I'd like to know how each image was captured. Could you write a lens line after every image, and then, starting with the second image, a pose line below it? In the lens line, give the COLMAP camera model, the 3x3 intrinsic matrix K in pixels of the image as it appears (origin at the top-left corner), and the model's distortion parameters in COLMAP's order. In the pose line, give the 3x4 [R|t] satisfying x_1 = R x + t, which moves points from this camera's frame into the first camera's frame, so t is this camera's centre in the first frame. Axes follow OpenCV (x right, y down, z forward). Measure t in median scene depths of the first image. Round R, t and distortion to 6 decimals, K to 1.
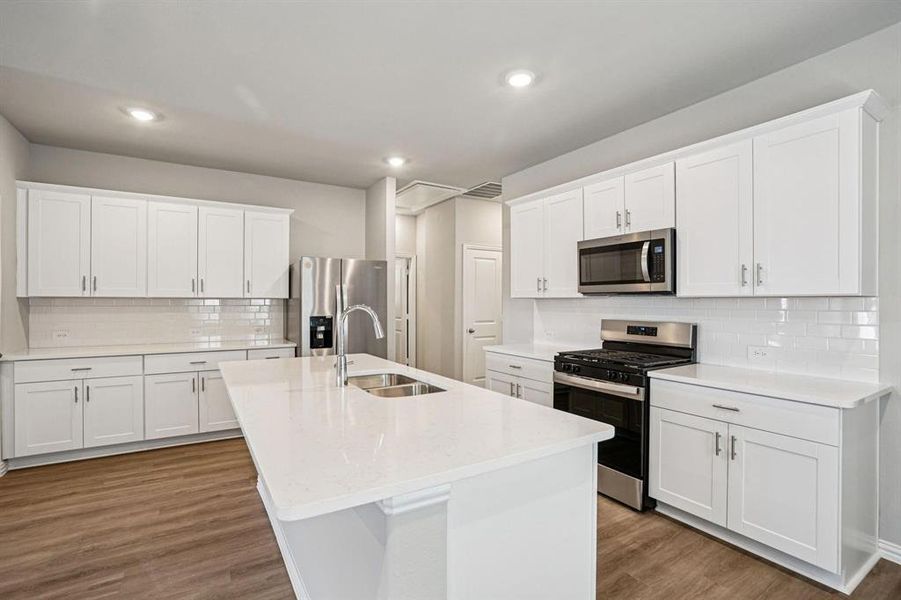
lens RADIAL K [[418.9, 0, 445.9], [0, 418.9, 303.5], [0, 0, 1]] dist [-0.038562, 0.011668]
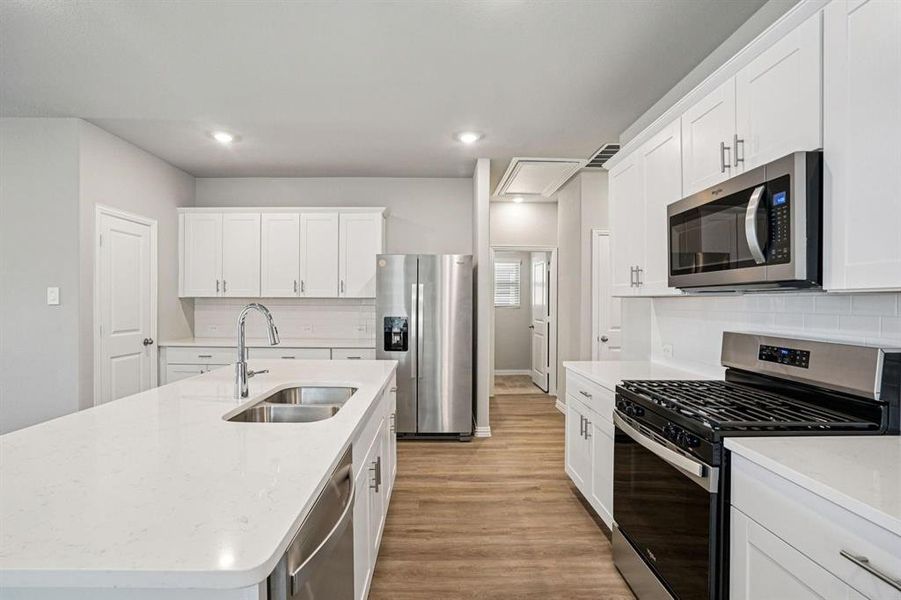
lens RADIAL K [[418.9, 0, 443.6], [0, 418.9, 304.3], [0, 0, 1]] dist [-0.038562, 0.011668]
pose [[0.859266, 0.005021, -0.511505, 0.362840], [-0.005053, 0.999986, 0.001328, 0.000307], [0.511505, 0.001443, 0.859279, 0.314290]]
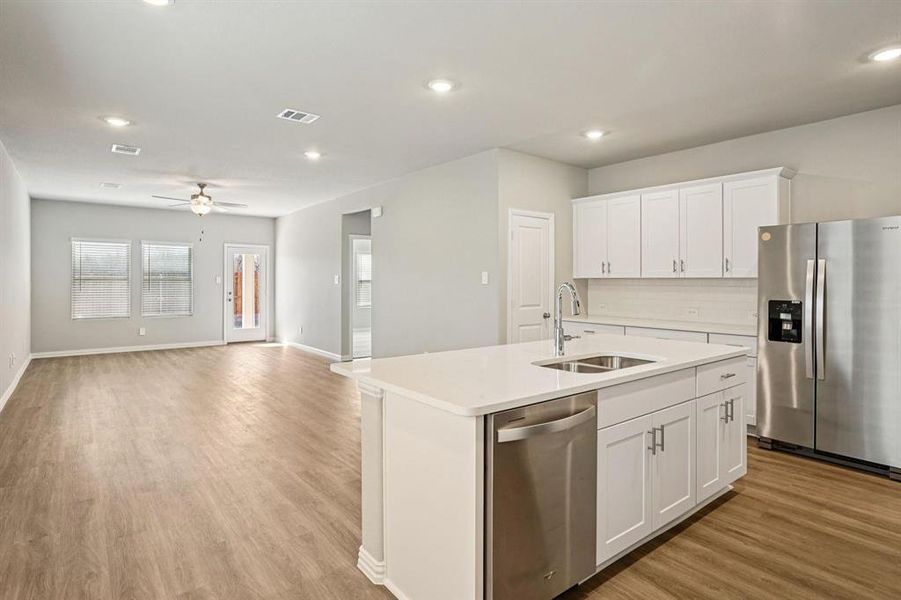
lens RADIAL K [[470.3, 0, 455.1], [0, 470.3, 277.1], [0, 0, 1]] dist [-0.032873, 0.009793]
pose [[0.141695, -0.009667, -0.989863, 0.596201], [-0.008922, 0.999899, -0.011042, 0.002098], [0.989870, 0.010396, 0.141594, 0.353524]]
